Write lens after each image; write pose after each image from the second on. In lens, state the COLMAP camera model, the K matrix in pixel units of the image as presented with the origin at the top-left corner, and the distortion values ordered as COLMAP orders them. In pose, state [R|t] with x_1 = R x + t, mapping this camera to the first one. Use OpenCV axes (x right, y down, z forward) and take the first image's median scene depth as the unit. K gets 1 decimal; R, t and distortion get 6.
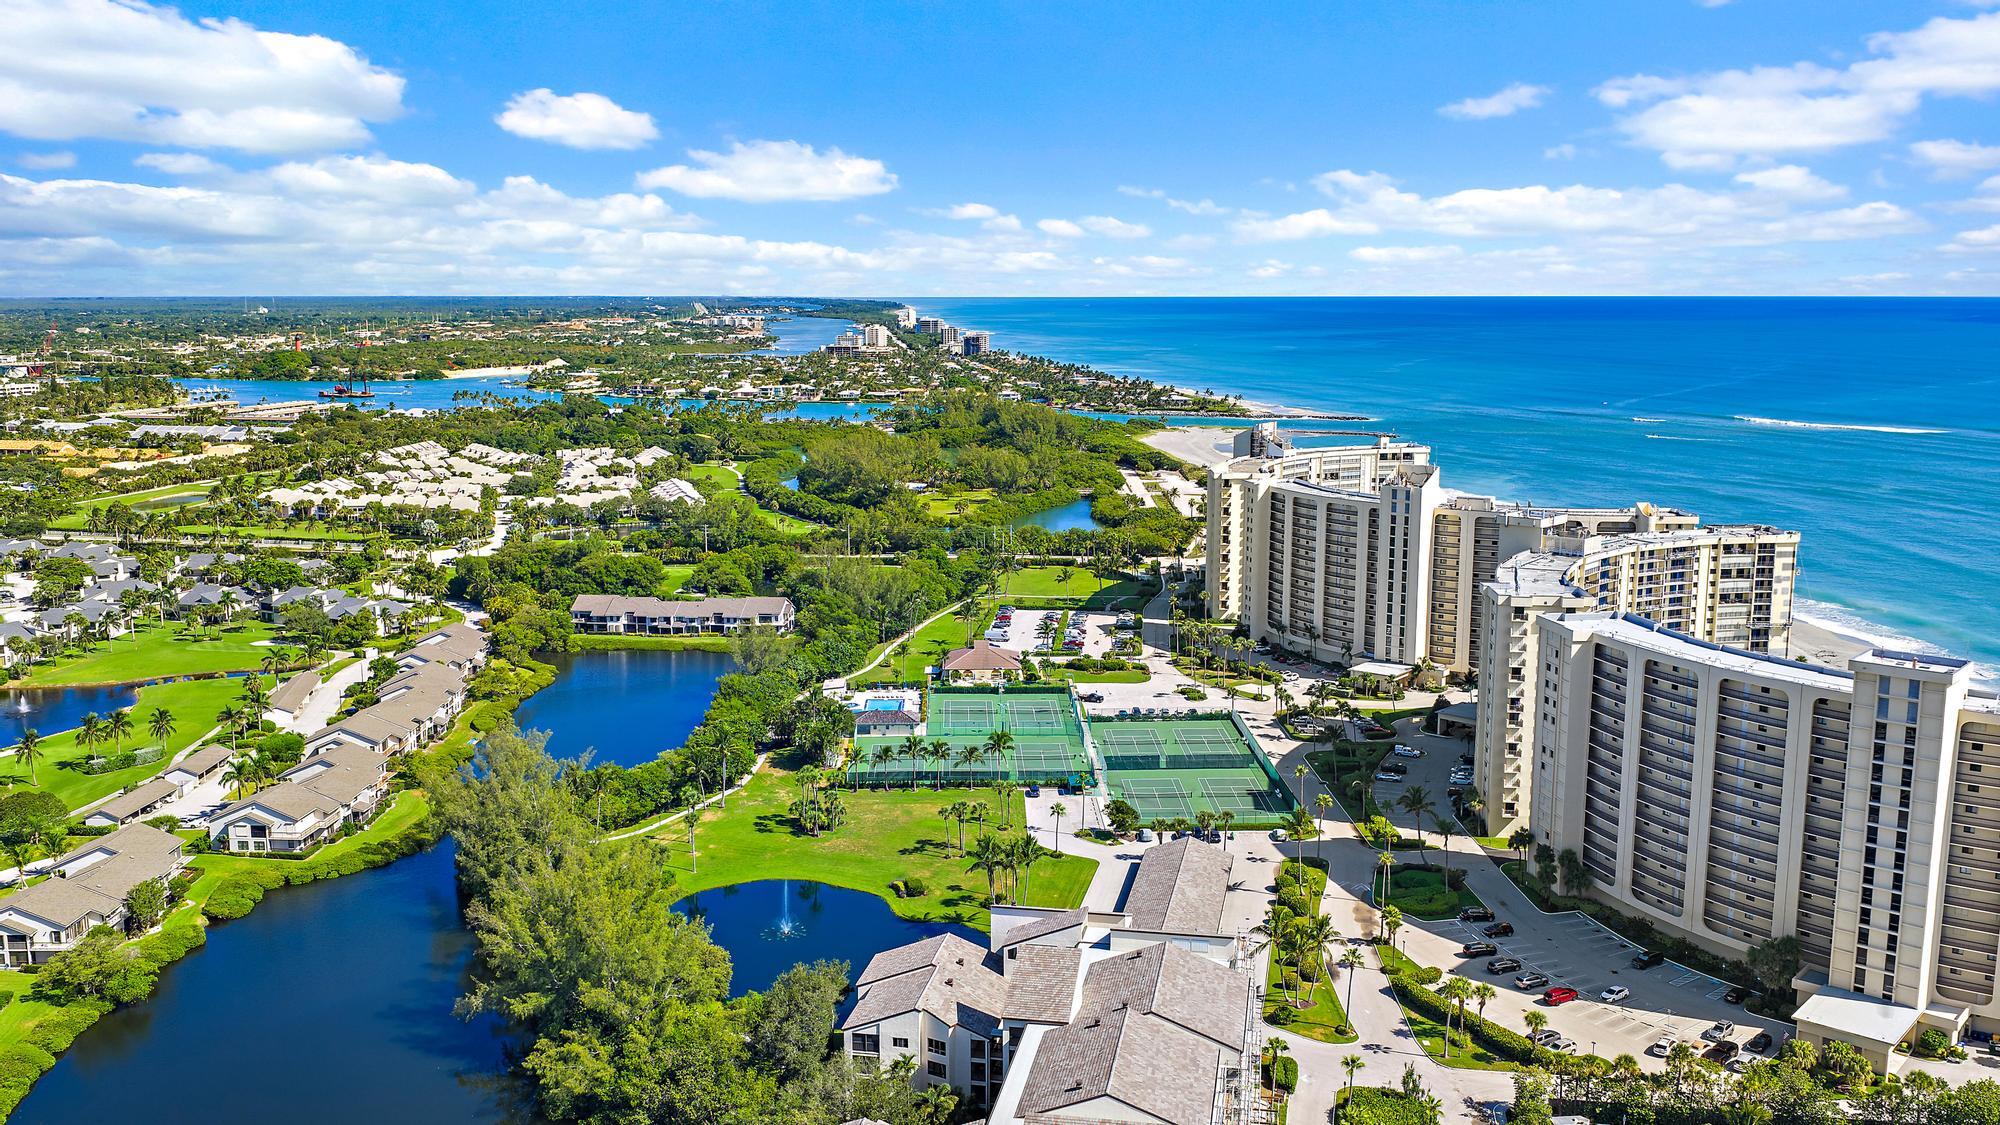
lens RADIAL K [[1634.0, 0, 1005.3], [0, 1634.0, 559.1], [0, 0, 1]] dist [0.000791, -0.004836]
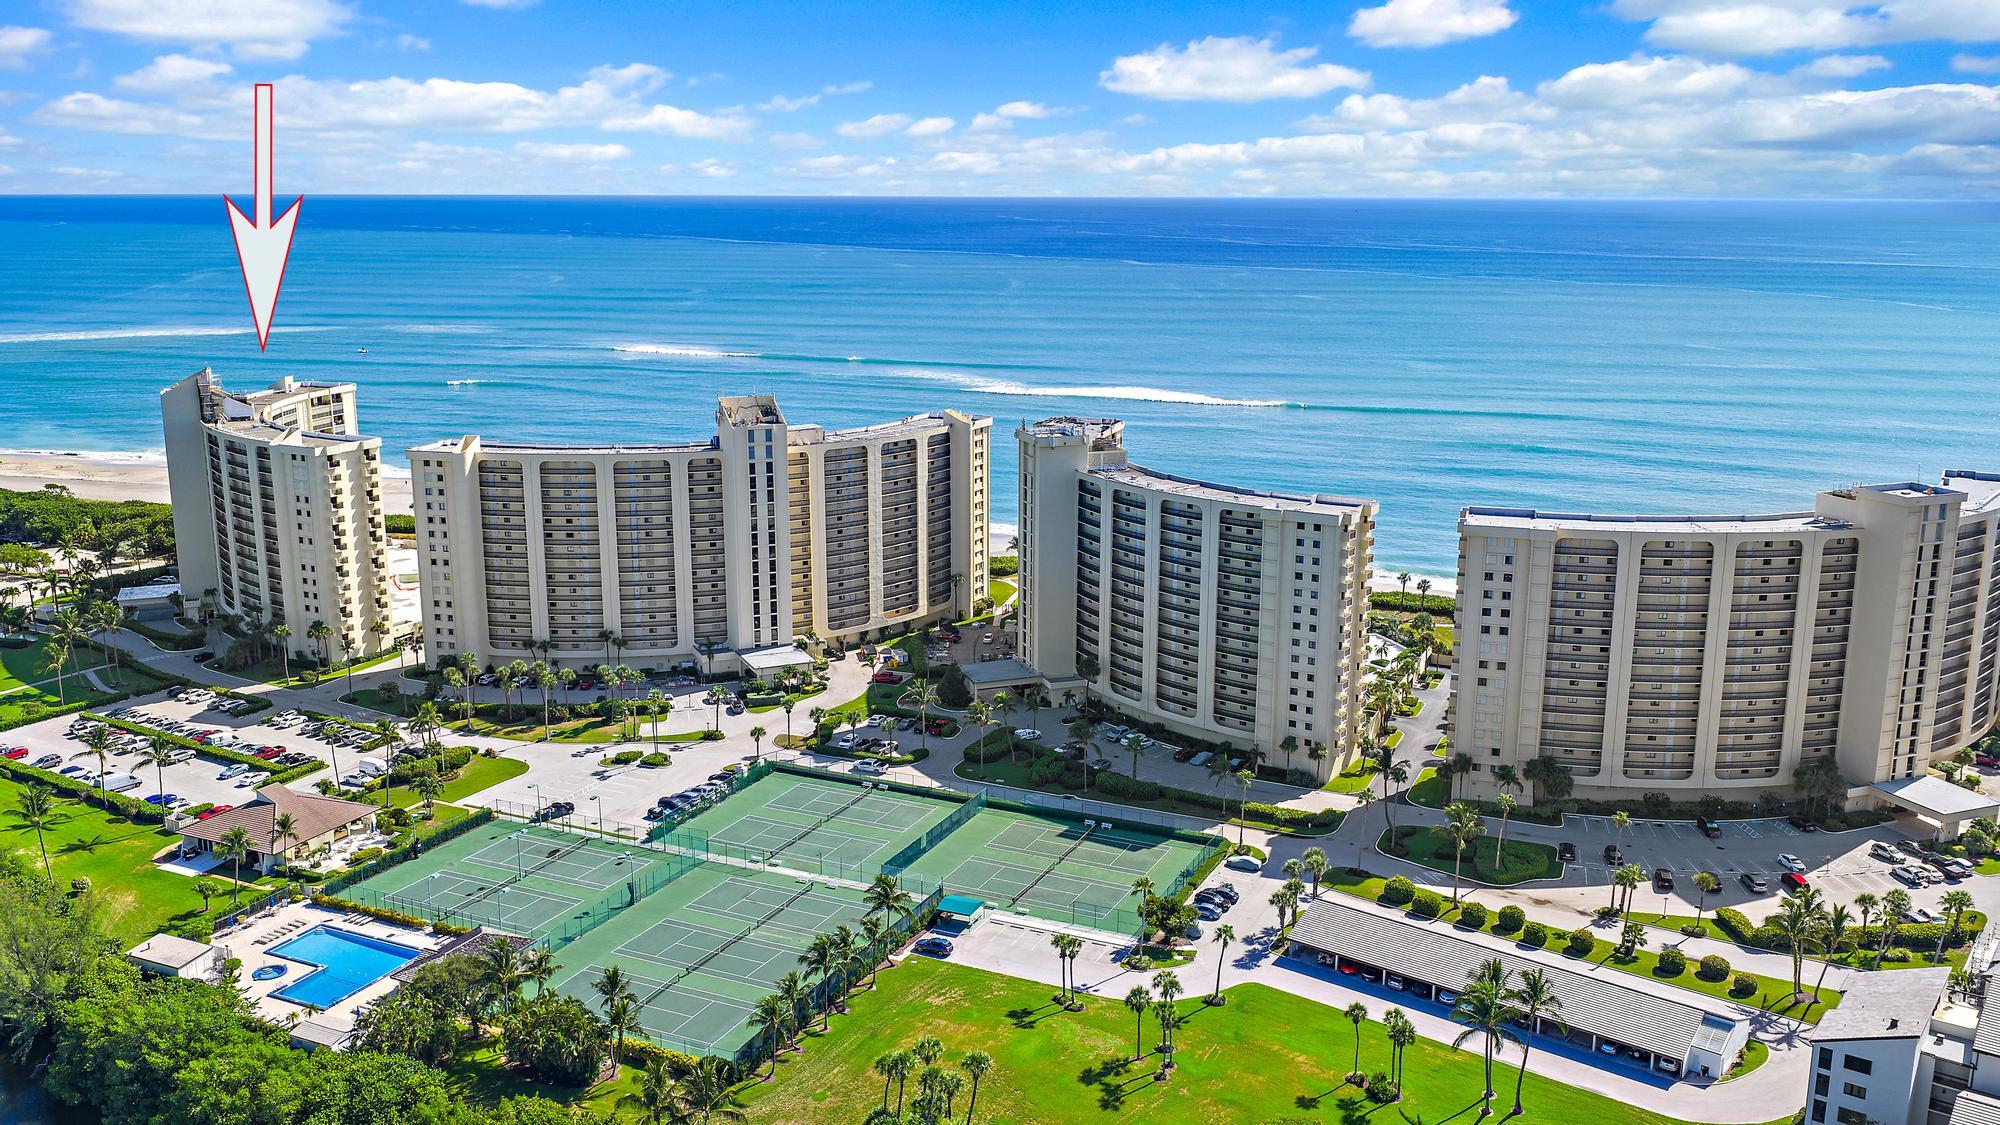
lens RADIAL K [[1634.0, 0, 1016.3], [0, 1634.0, 561.2], [0, 0, 1]] dist [0.000791, -0.004836]
pose [[0.452202, -0.186836, 0.872127, -0.576450], [0.138812, 0.980641, 0.138108, -0.104076], [-0.881047, 0.058609, 0.469383, 0.766348]]
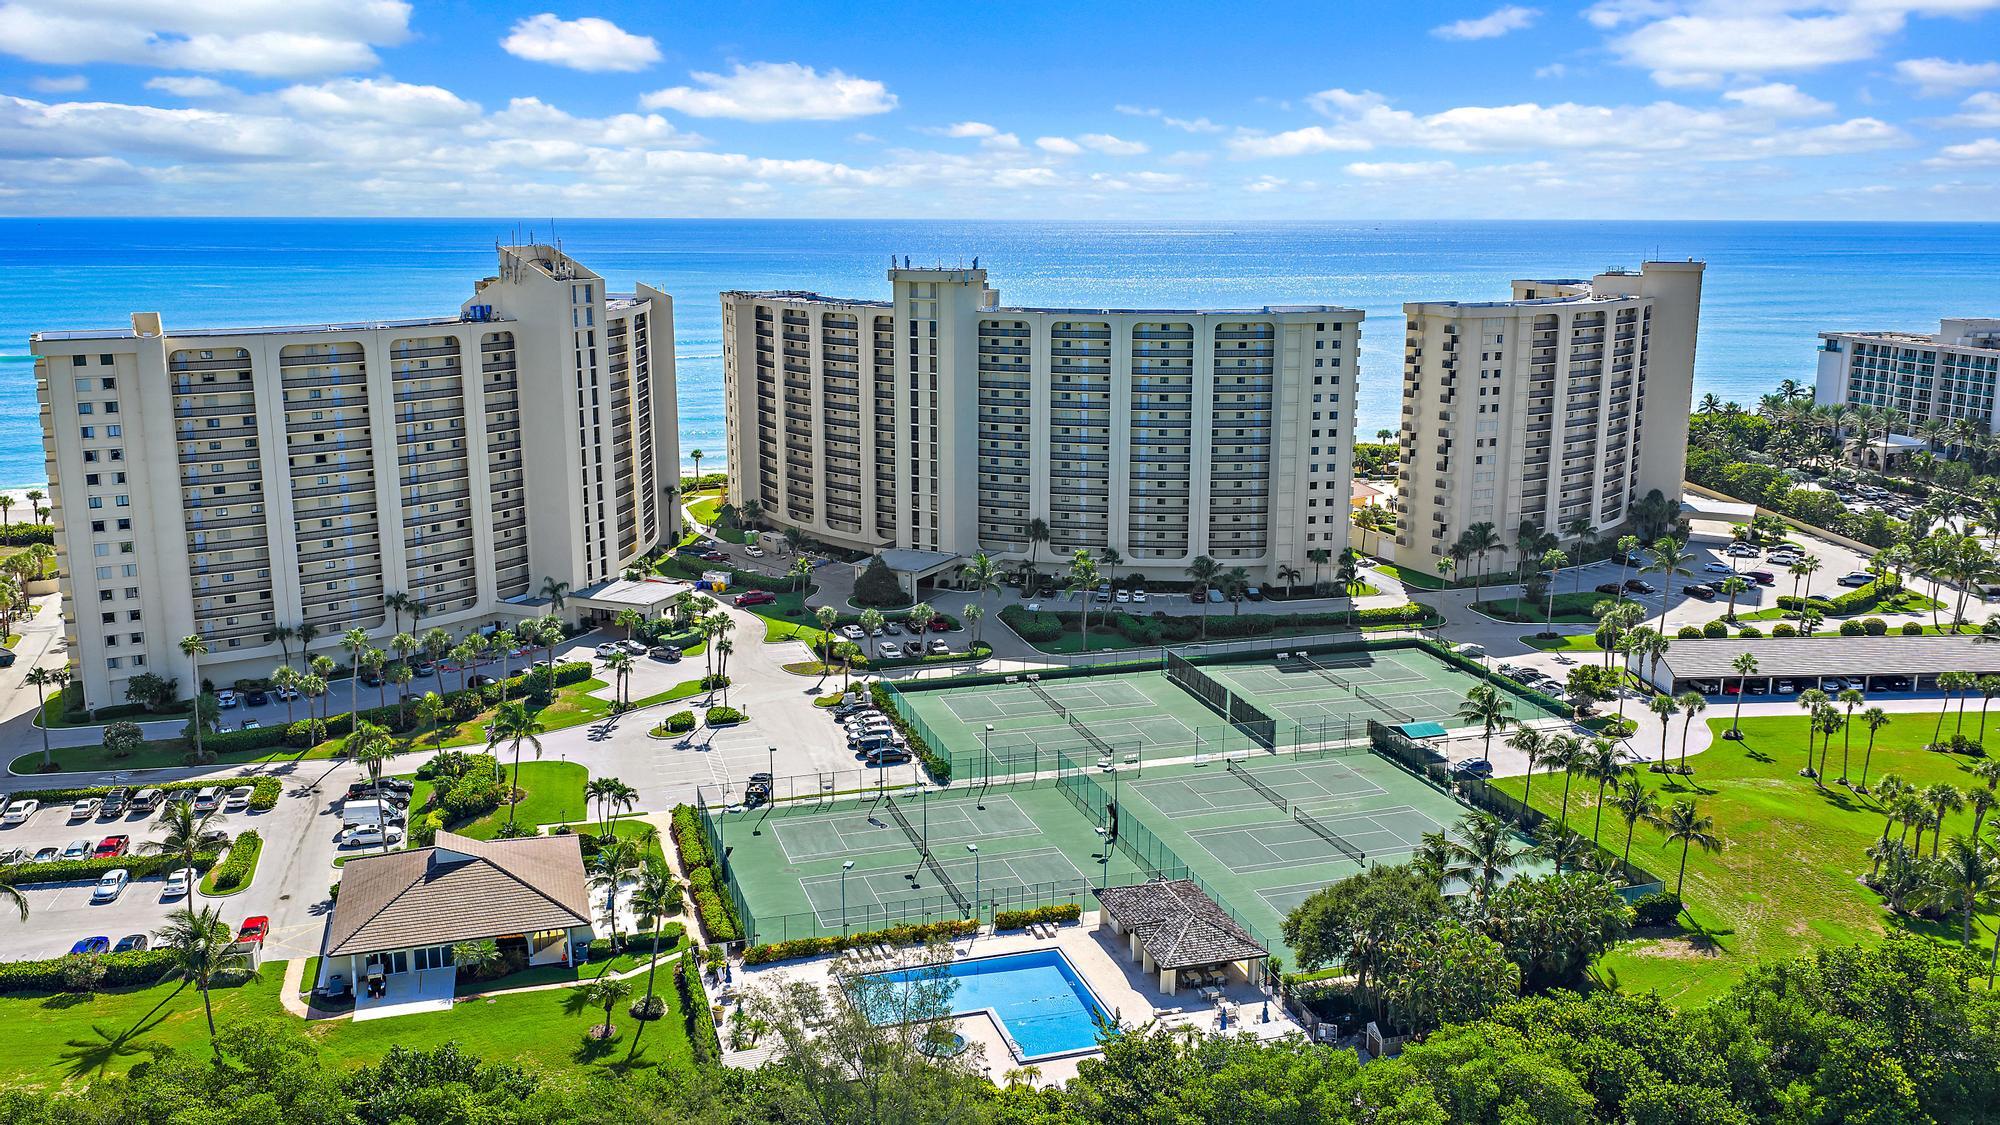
lens RADIAL K [[1634.0, 0, 989.8], [0, 1634.0, 567.2], [0, 0, 1]] dist [0.000791, -0.004836]
pose [[-0.259462, -0.202784, 0.944223, -0.517742], [0.156217, 0.956018, 0.248244, -0.098247], [-0.953035, 0.211914, -0.216373, 1.458176]]
